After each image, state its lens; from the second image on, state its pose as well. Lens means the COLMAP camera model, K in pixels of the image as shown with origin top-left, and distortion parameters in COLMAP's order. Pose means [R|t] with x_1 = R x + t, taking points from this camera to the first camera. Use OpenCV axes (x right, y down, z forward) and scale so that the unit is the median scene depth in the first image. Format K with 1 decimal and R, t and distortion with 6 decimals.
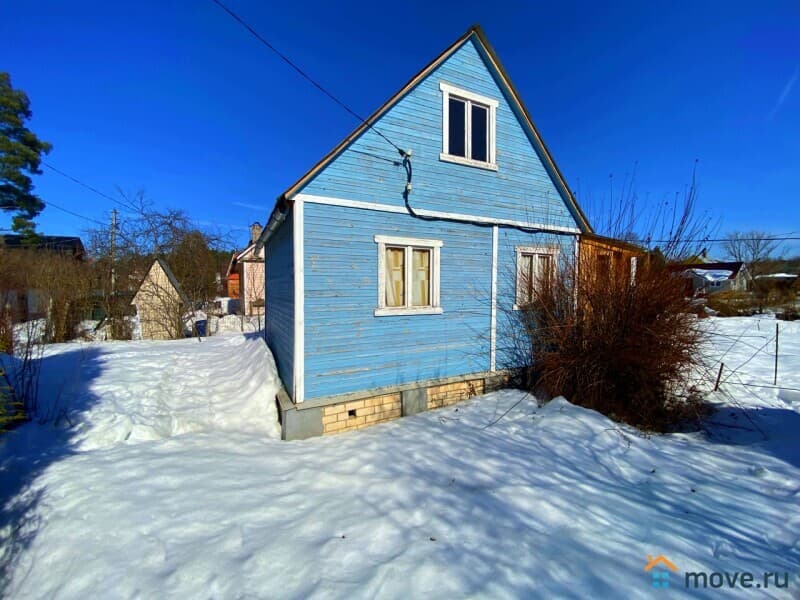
lens RADIAL K [[323.7, 0, 398.6], [0, 323.7, 296.9], [0, 0, 1]] dist [0.033074, -0.027972]
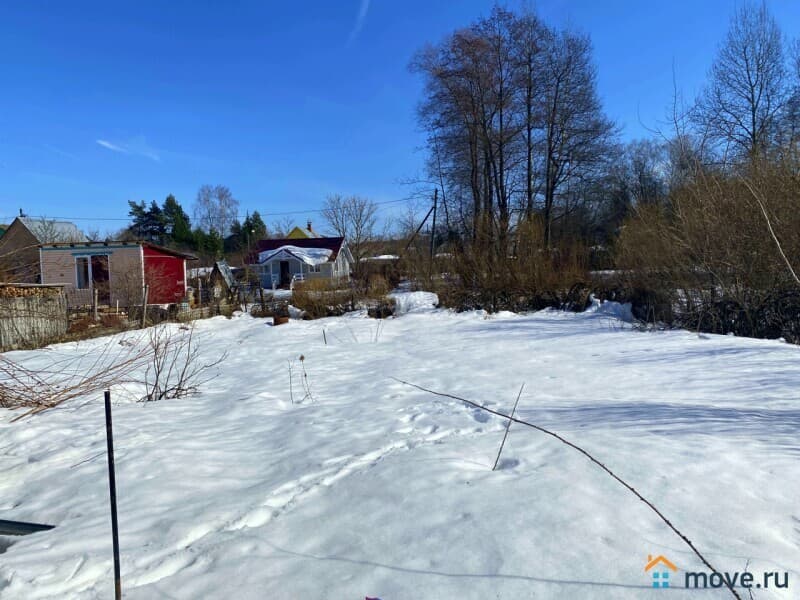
lens RADIAL K [[609.2, 0, 402.0], [0, 609.2, 300.0], [0, 0, 1]] dist [-0.004933, -0.001898]
pose [[0.630328, -0.050987, 0.774653, 0.760279], [0.047253, 0.998511, 0.027272, -0.002815], [-0.774890, 0.019415, 0.631798, 0.405330]]
